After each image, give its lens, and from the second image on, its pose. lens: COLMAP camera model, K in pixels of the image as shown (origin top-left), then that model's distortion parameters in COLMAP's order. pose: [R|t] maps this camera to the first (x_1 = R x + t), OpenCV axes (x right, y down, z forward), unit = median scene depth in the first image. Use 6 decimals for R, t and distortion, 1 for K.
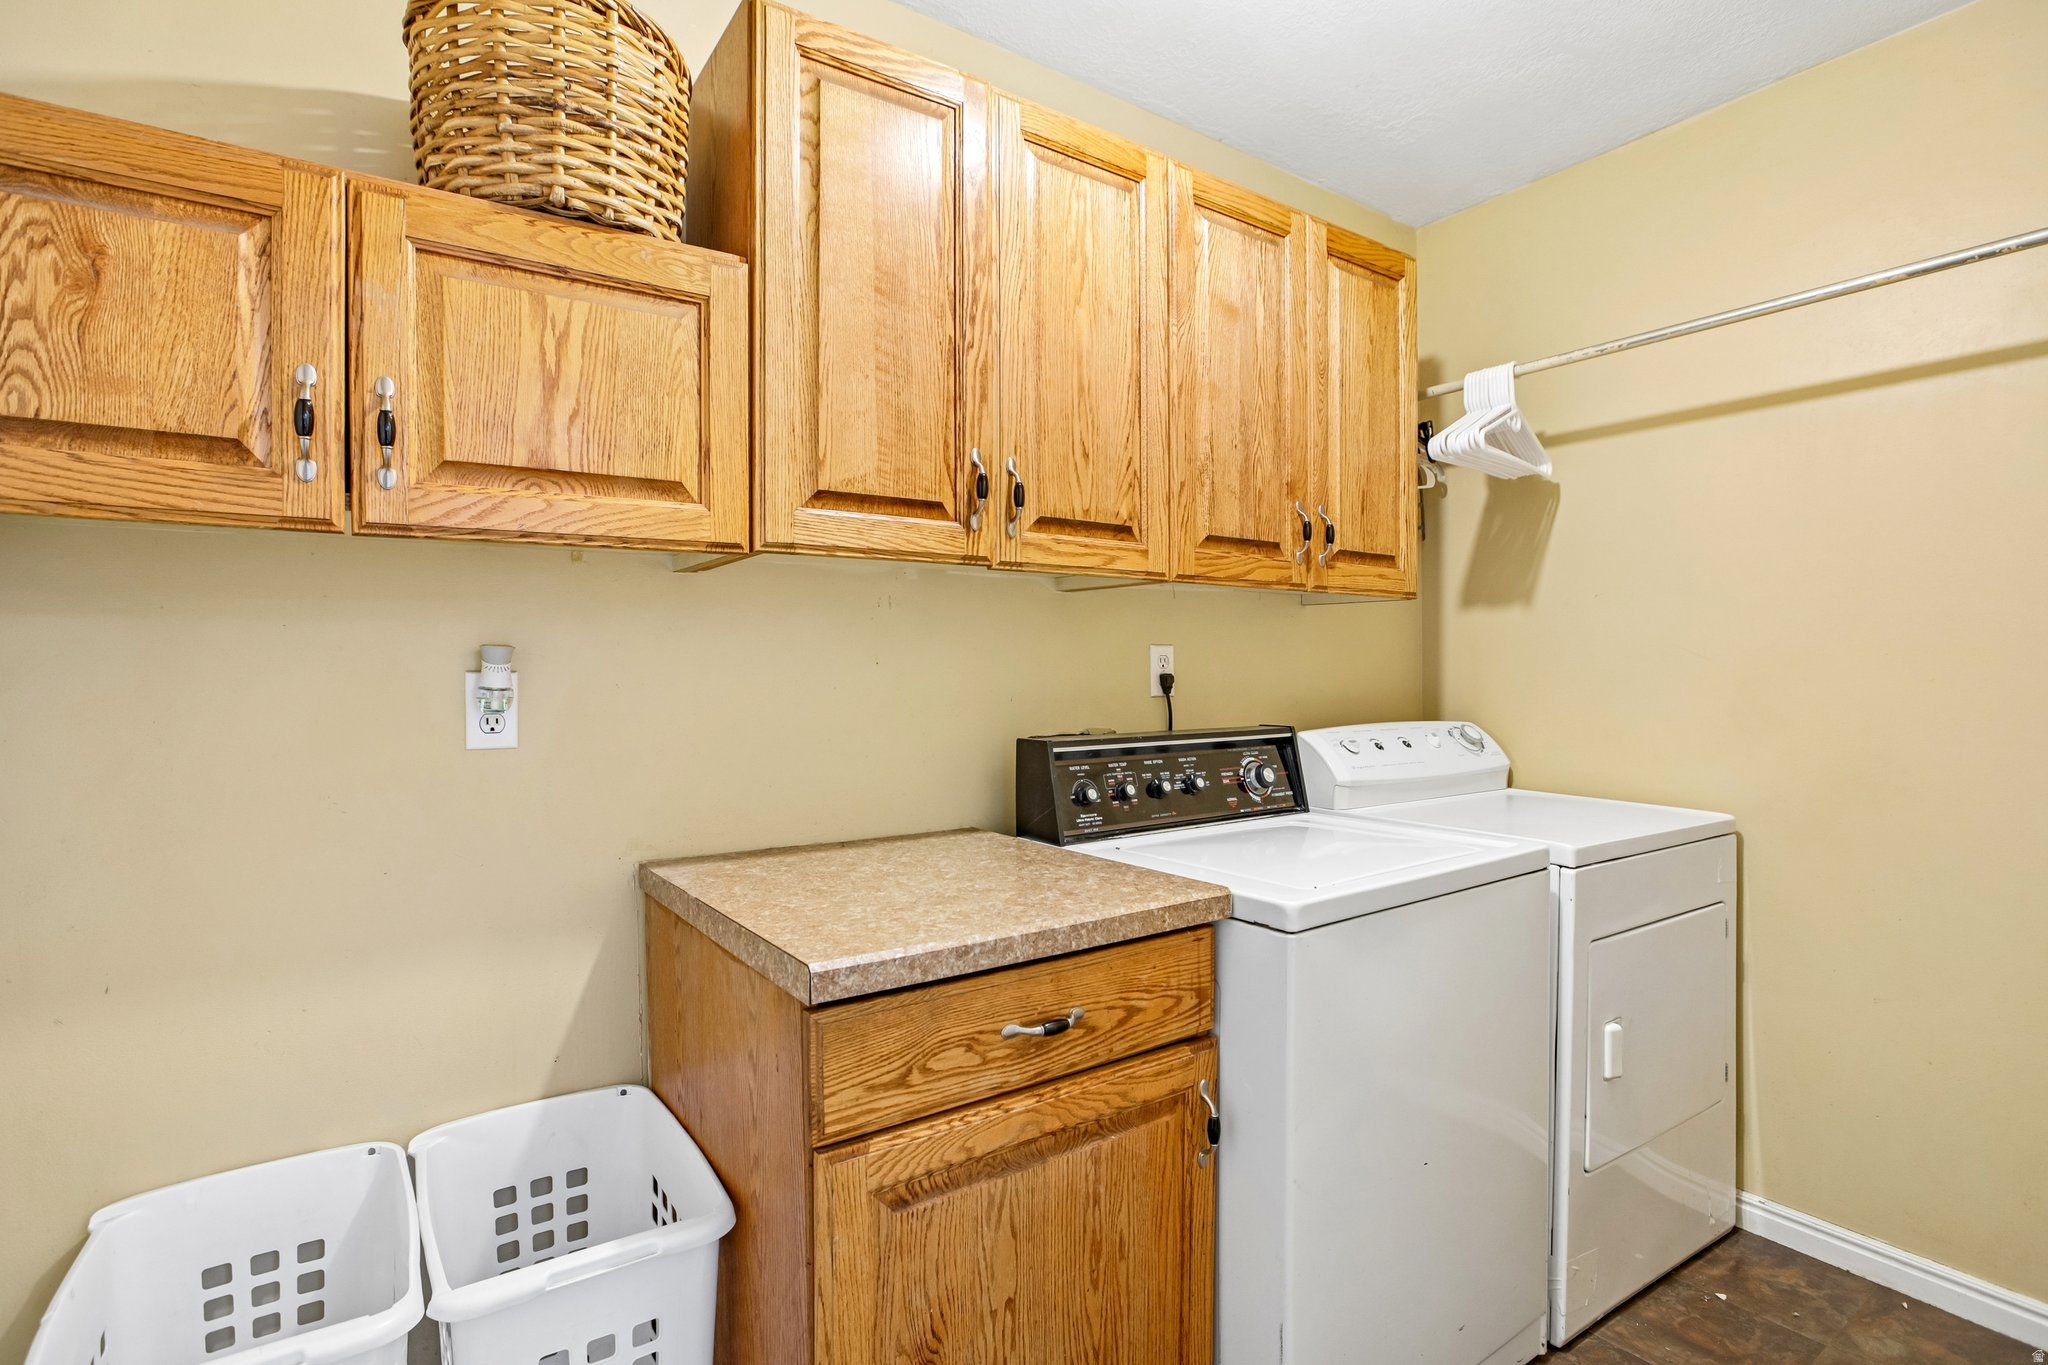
lens RADIAL K [[995.7, 0, 1035.6], [0, 995.7, 672.0], [0, 0, 1]] dist [-0.049546, 0.021726]
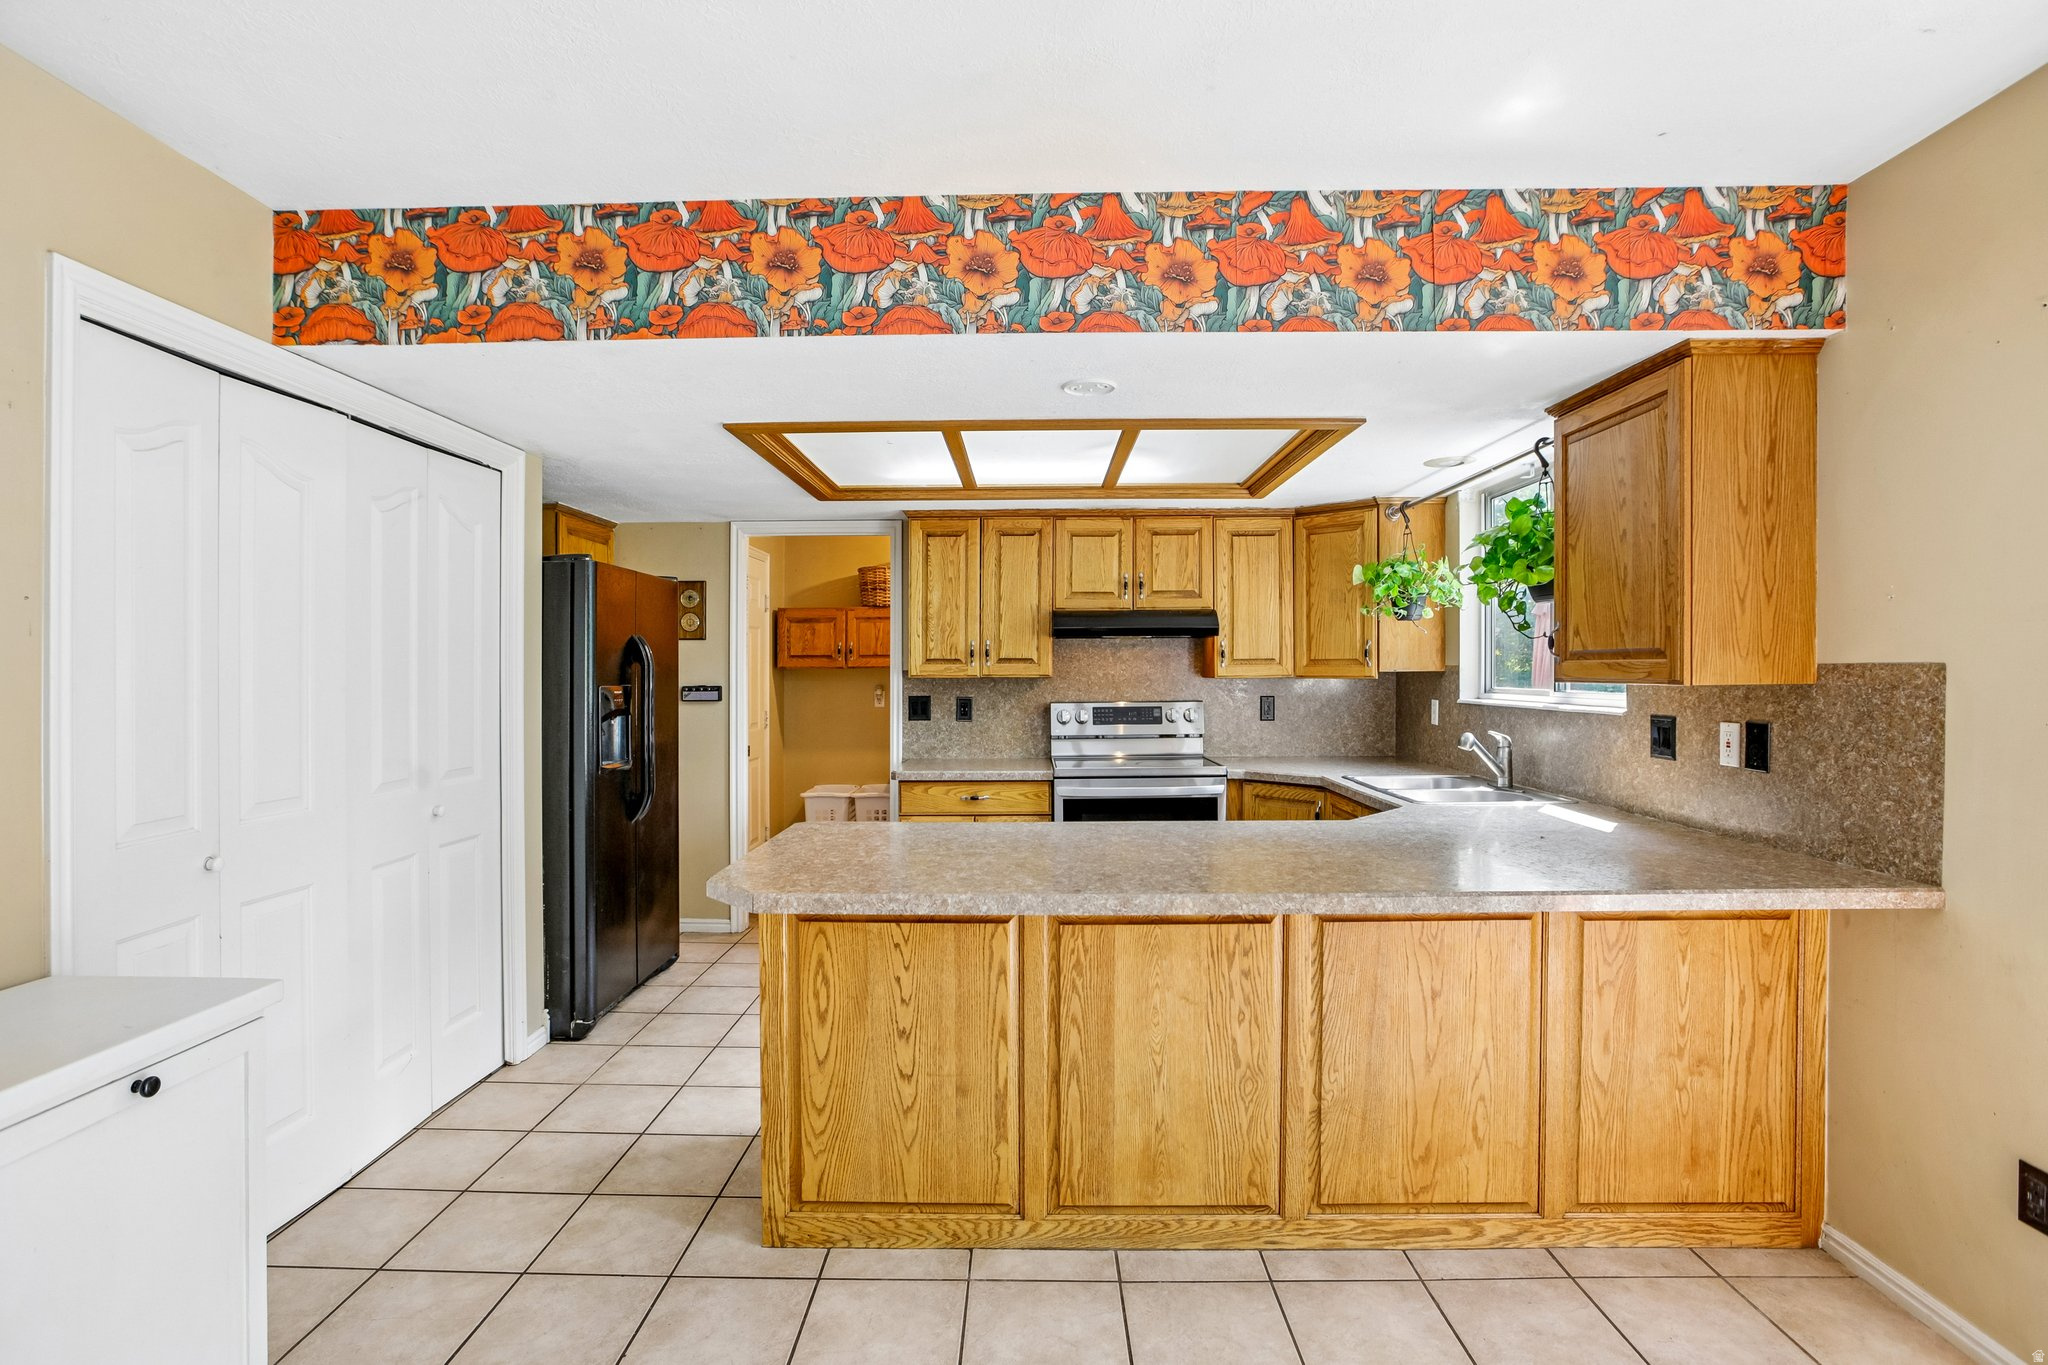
lens RADIAL K [[995.7, 0, 1035.6], [0, 995.7, 672.0], [0, 0, 1]] dist [-0.049546, 0.021726]
pose [[0.815071, 0.007201, -0.579317, 3.393189], [-0.002770, 0.999960, 0.008533, -0.164060], [0.579355, -0.005351, 0.815058, -2.959460]]
